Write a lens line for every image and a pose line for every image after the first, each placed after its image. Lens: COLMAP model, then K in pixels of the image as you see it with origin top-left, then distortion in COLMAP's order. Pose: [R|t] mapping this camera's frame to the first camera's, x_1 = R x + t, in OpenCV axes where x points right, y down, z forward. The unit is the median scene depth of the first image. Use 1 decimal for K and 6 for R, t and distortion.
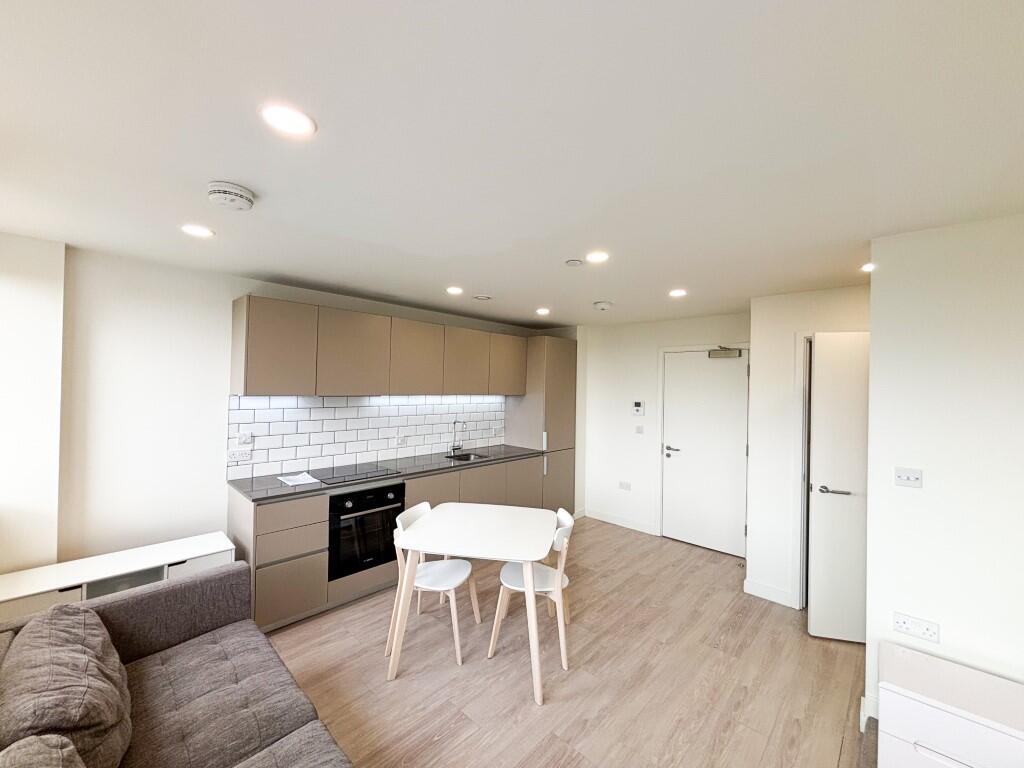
lens RADIAL K [[411.6, 0, 510.5], [0, 411.6, 381.5], [0, 0, 1]] dist [0.001507, -0.000045]
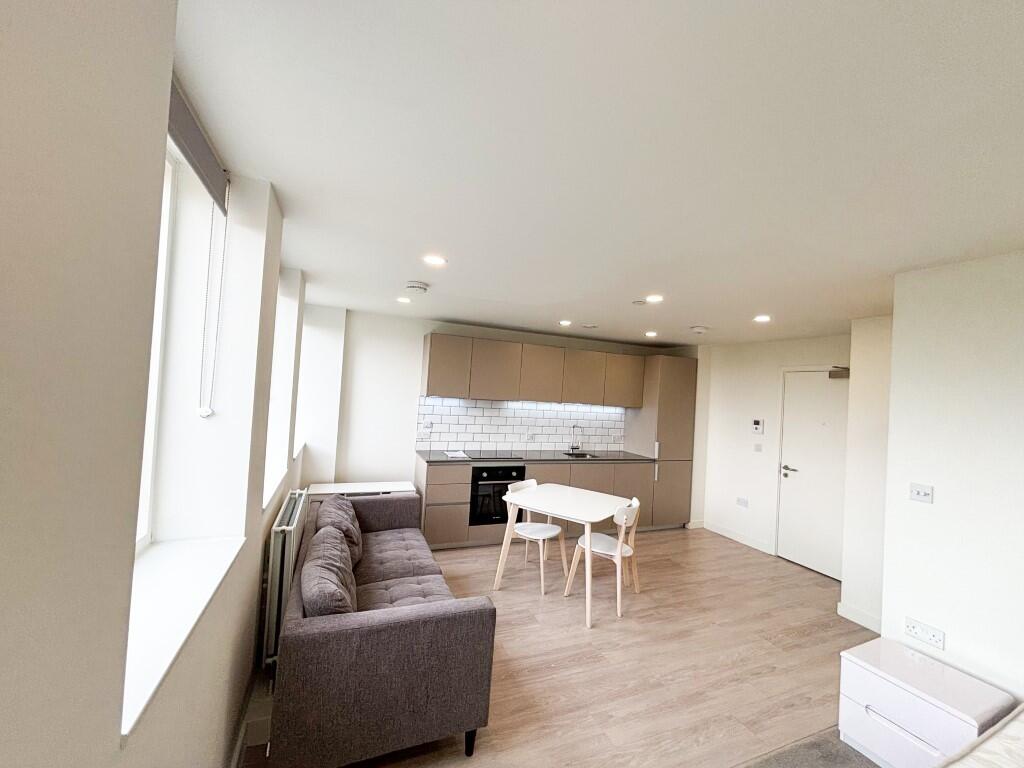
lens RADIAL K [[407.5, 0, 510.8], [0, 407.5, 377.8], [0, 0, 1]] dist [0.000164, -0.000206]
pose [[0.913418, 0.021244, -0.406469, 0.237078], [-0.039060, 0.998603, -0.035583, 0.006904], [0.405145, 0.048379, 0.912971, -0.249446]]
